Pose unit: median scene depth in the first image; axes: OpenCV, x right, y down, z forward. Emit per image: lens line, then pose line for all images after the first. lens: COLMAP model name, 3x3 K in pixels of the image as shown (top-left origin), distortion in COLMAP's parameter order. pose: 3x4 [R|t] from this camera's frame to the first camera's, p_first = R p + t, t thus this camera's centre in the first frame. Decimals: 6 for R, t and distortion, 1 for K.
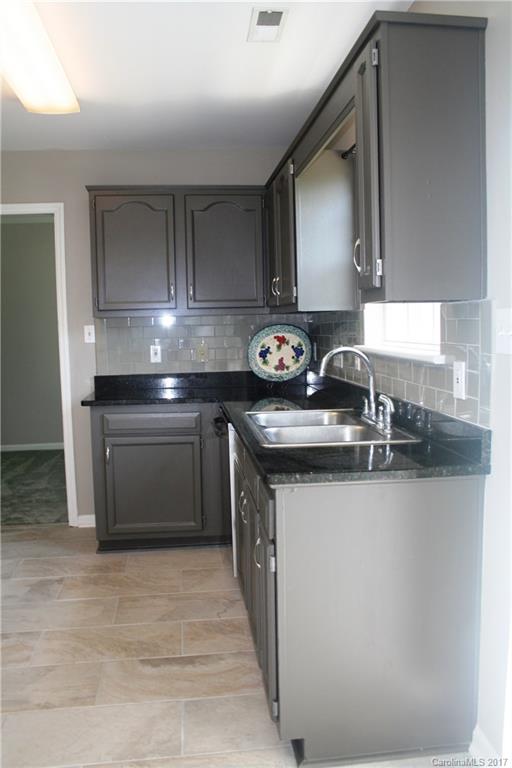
lens RADIAL K [[648.0, 0, 258.2], [0, 648.0, 377.6], [0, 0, 1]] dist [-0.151289, 0.128670]
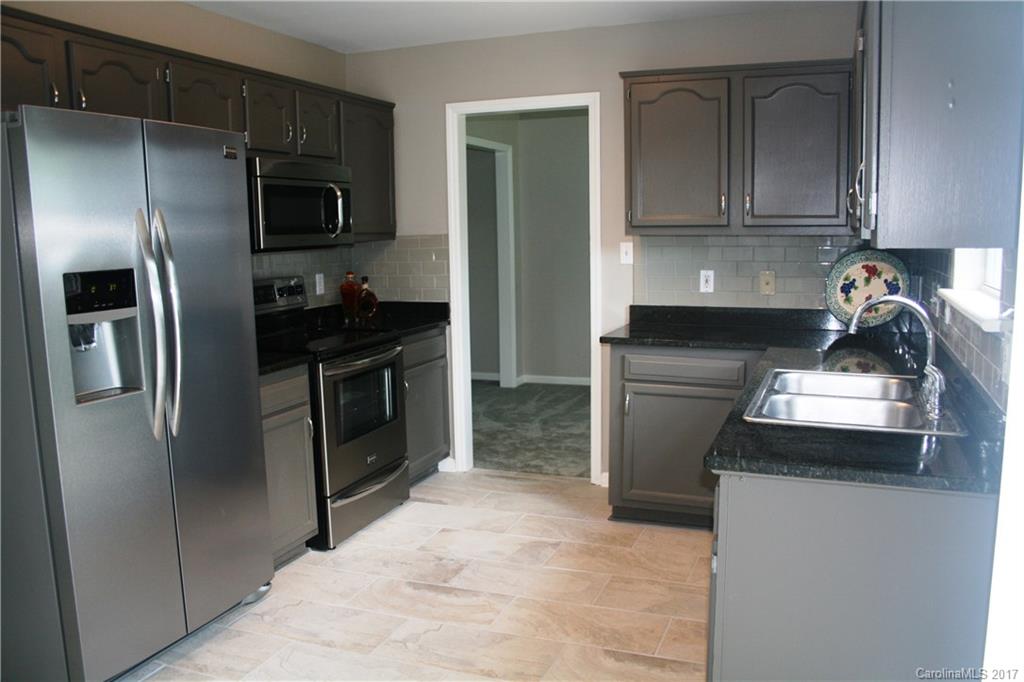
lens RADIAL K [[864.0, 0, 512.0], [0, 864.0, 341.0], [0, 0, 1]] dist [-0.151289, 0.128670]
pose [[0.880656, 0.073340, -0.468046, 0.141448], [-0.045558, 0.996476, 0.070421, -0.030061], [0.471561, -0.040693, 0.880894, -0.037742]]
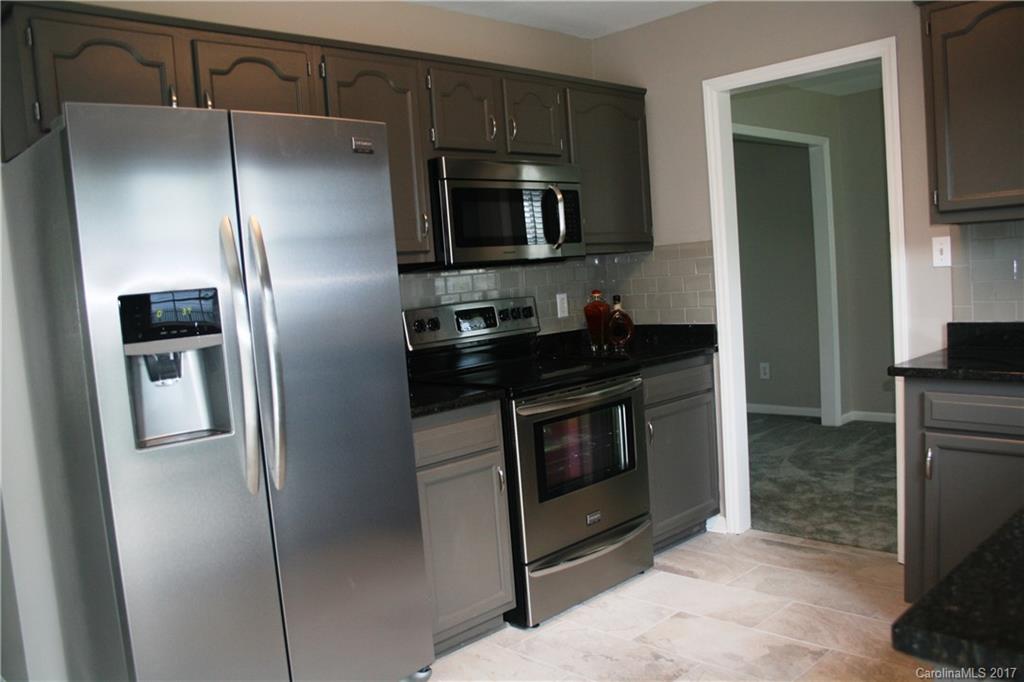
lens RADIAL K [[864.0, 0, 512.0], [0, 864.0, 341.0], [0, 0, 1]] dist [-0.151289, 0.128670]
pose [[0.604918, 0.048508, -0.794809, 0.128207], [-0.012325, 0.998594, 0.051564, -0.022465], [0.796192, -0.021396, 0.604665, 0.236696]]
